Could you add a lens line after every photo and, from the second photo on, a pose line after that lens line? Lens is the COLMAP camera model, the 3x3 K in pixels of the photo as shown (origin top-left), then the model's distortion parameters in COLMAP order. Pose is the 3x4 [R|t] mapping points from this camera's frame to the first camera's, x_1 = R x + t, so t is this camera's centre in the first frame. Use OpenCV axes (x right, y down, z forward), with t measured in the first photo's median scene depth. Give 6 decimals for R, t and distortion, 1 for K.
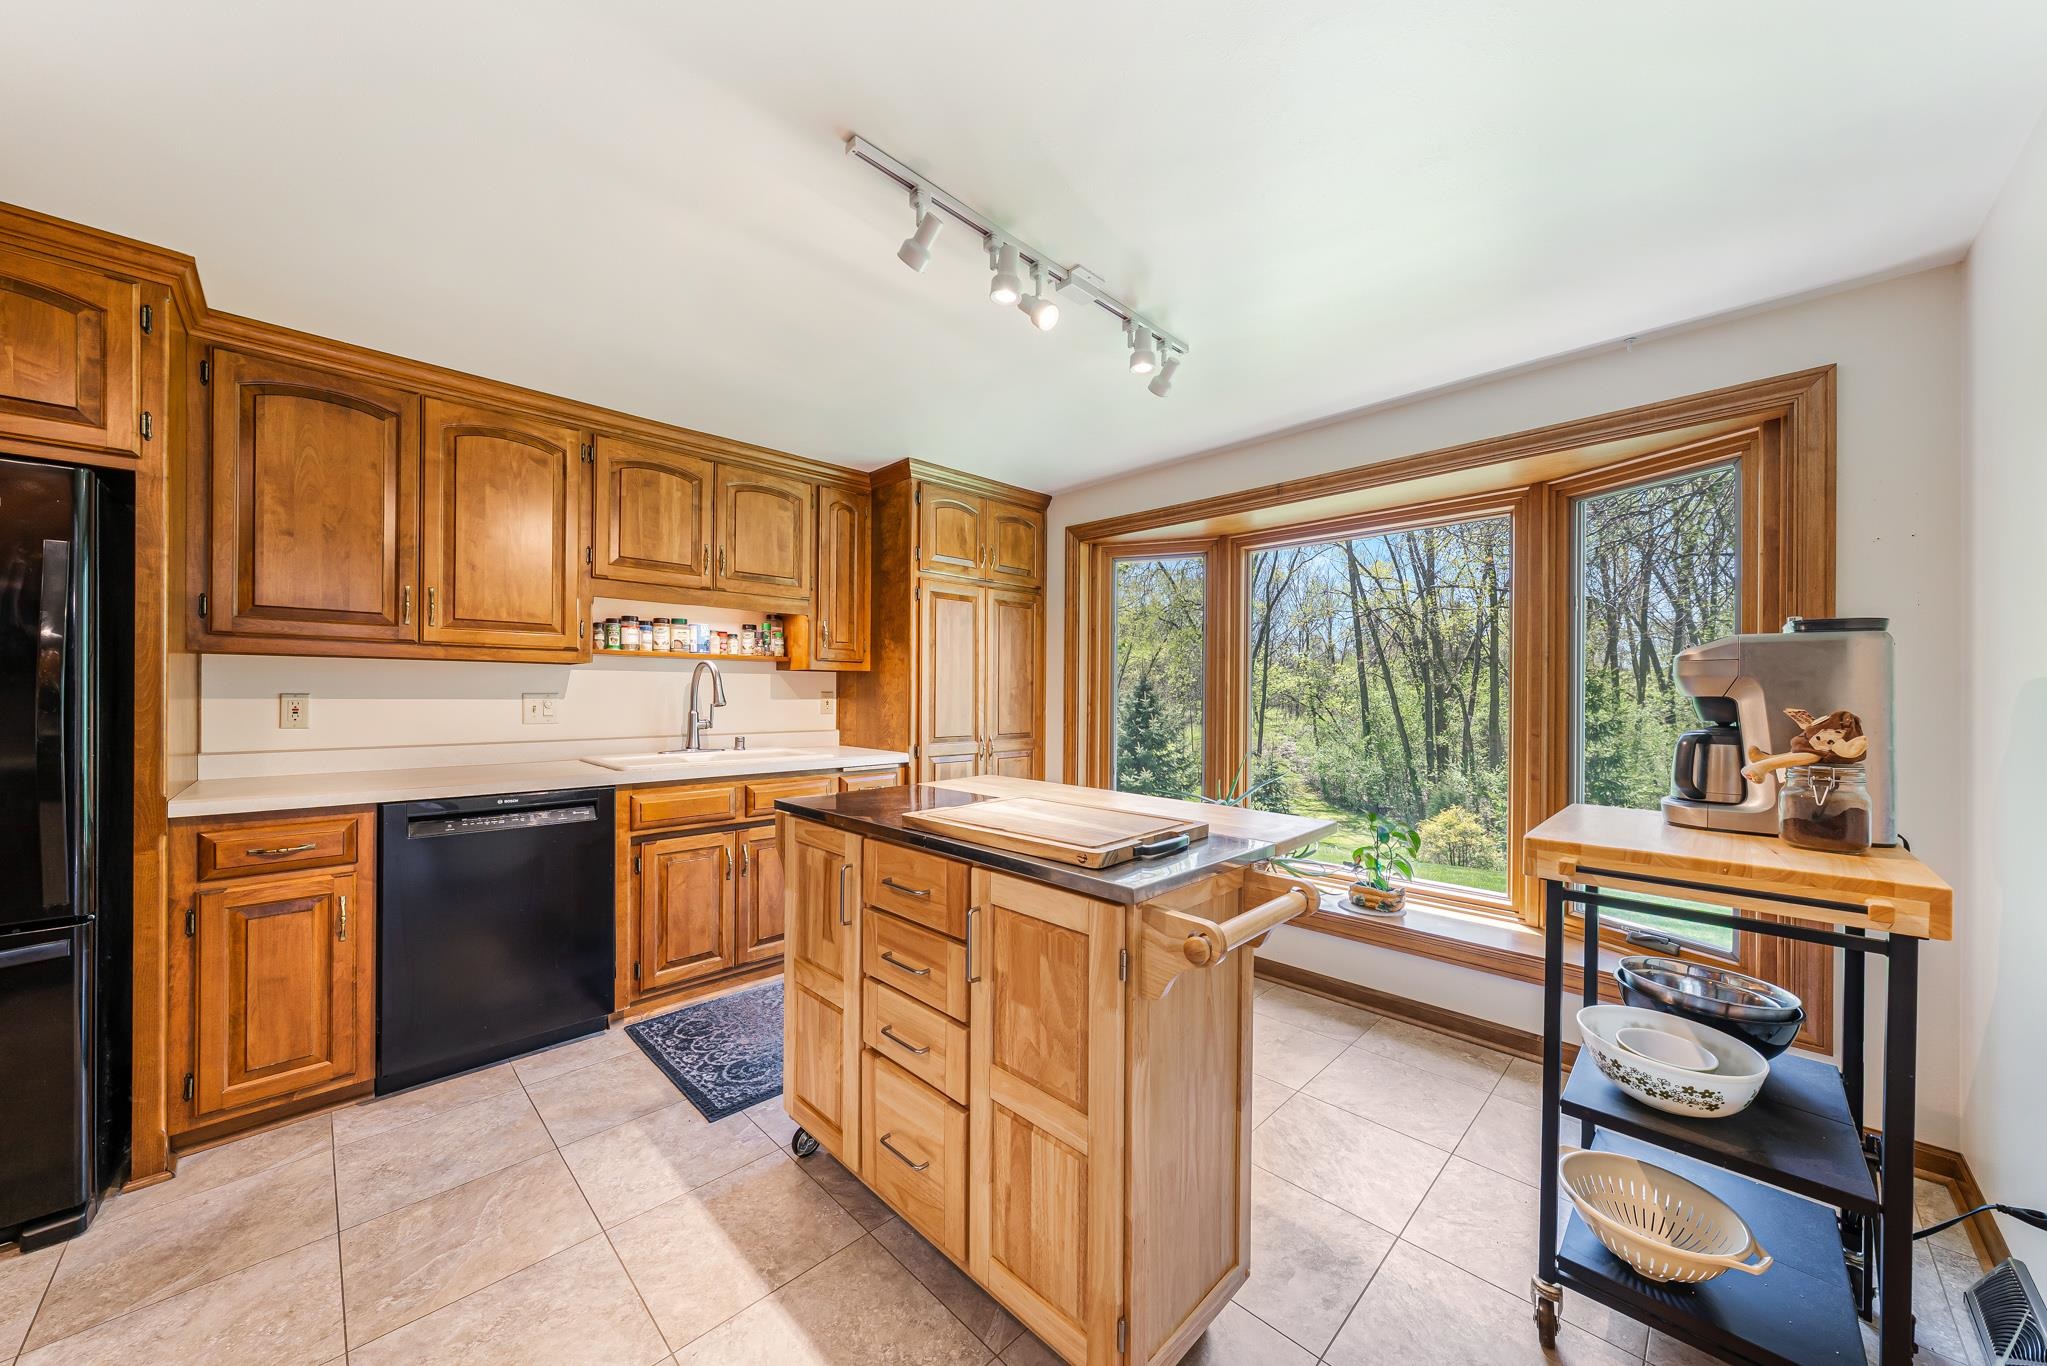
lens RADIAL K [[716.0, 0, 1023.5], [0, 716.0, 691.7], [0, 0, 1]] dist [-0.000909, -0.000092]
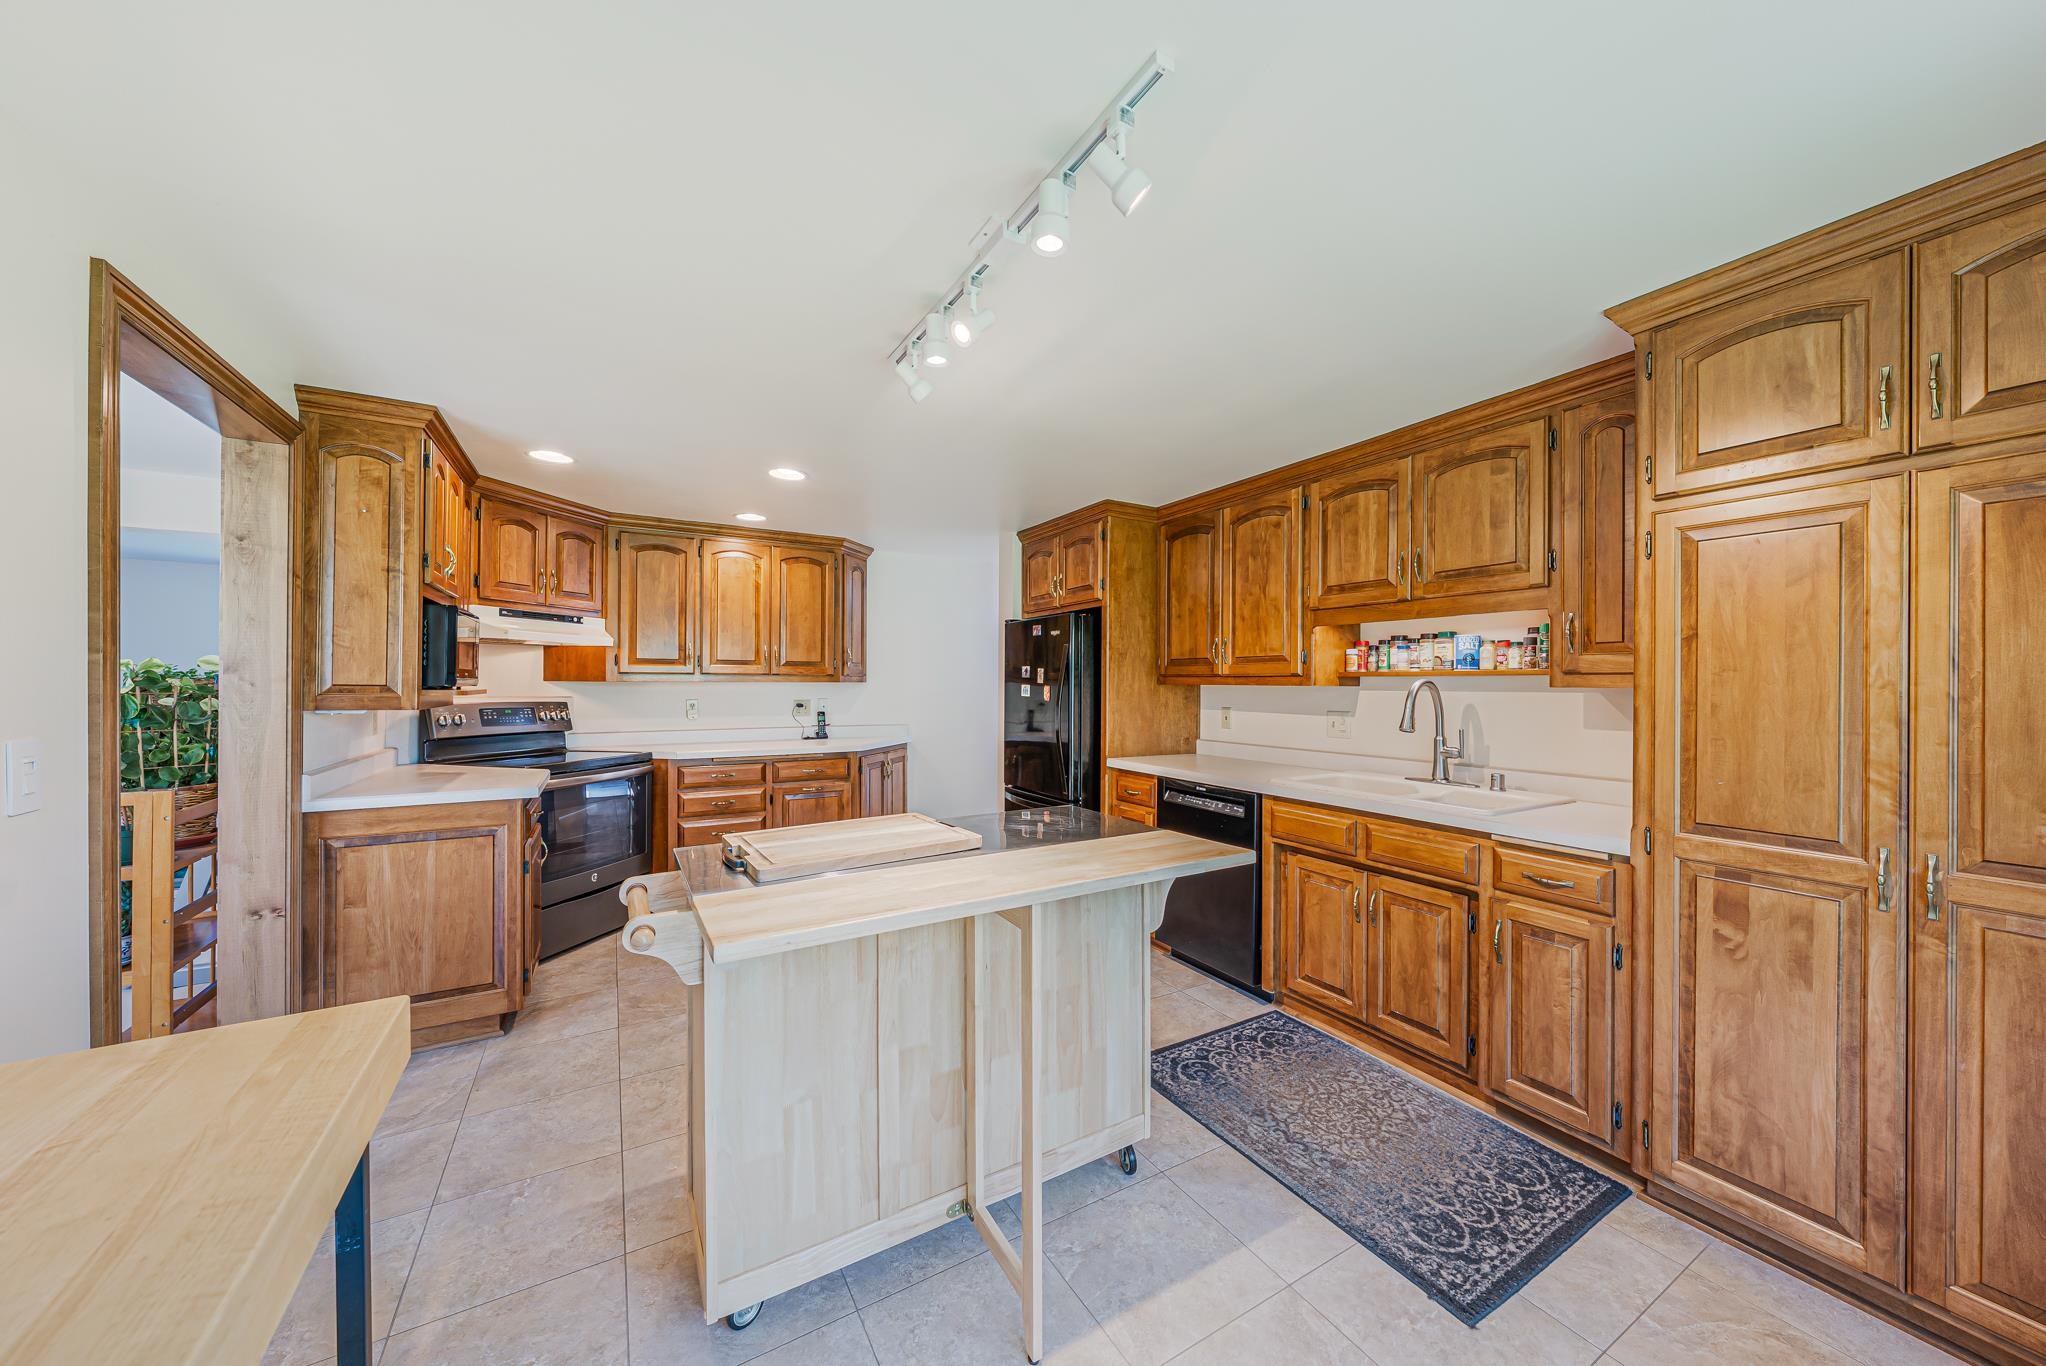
lens RADIAL K [[715.7, 0, 1028.2], [0, 715.7, 682.6], [0, 0, 1]] dist [-0.000909, -0.000092]
pose [[-0.249656, -0.008491, -0.968297, 0.591786], [-0.003796, 0.999962, -0.007790, -0.034649], [0.968327, 0.001731, -0.249679, 0.841183]]
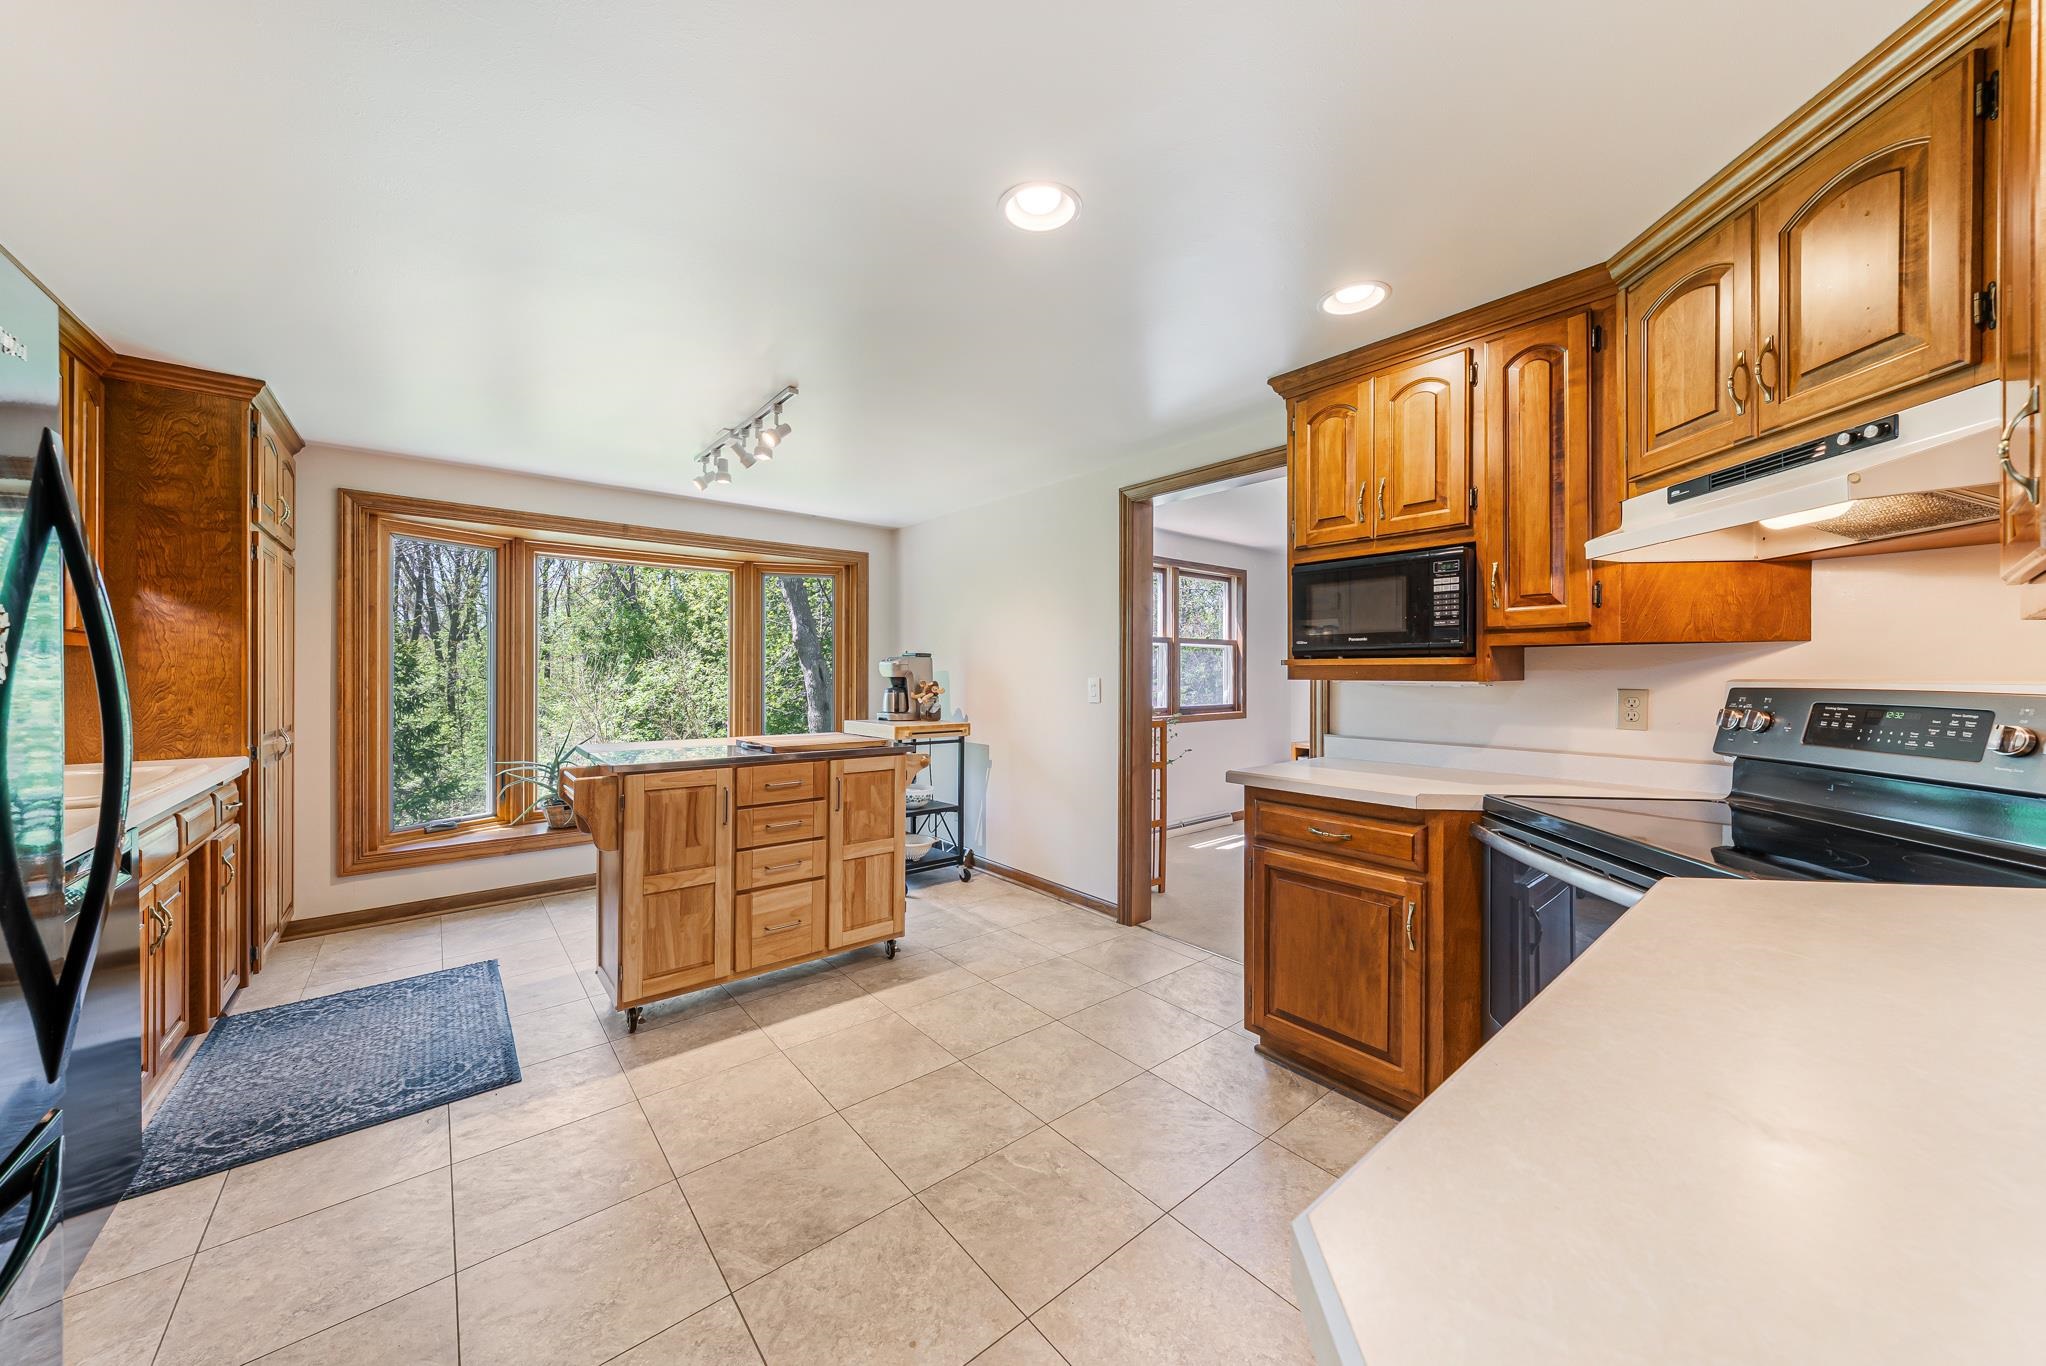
lens RADIAL K [[715.7, 0, 1030.1], [0, 715.7, 673.6], [0, 0, 1]] dist [-0.000909, -0.000092]
pose [[0.086991, -0.007739, 0.996179, -1.046206], [-0.005783, 0.999949, 0.008273, -0.017439], [-0.996192, -0.006481, 0.086942, 0.106983]]
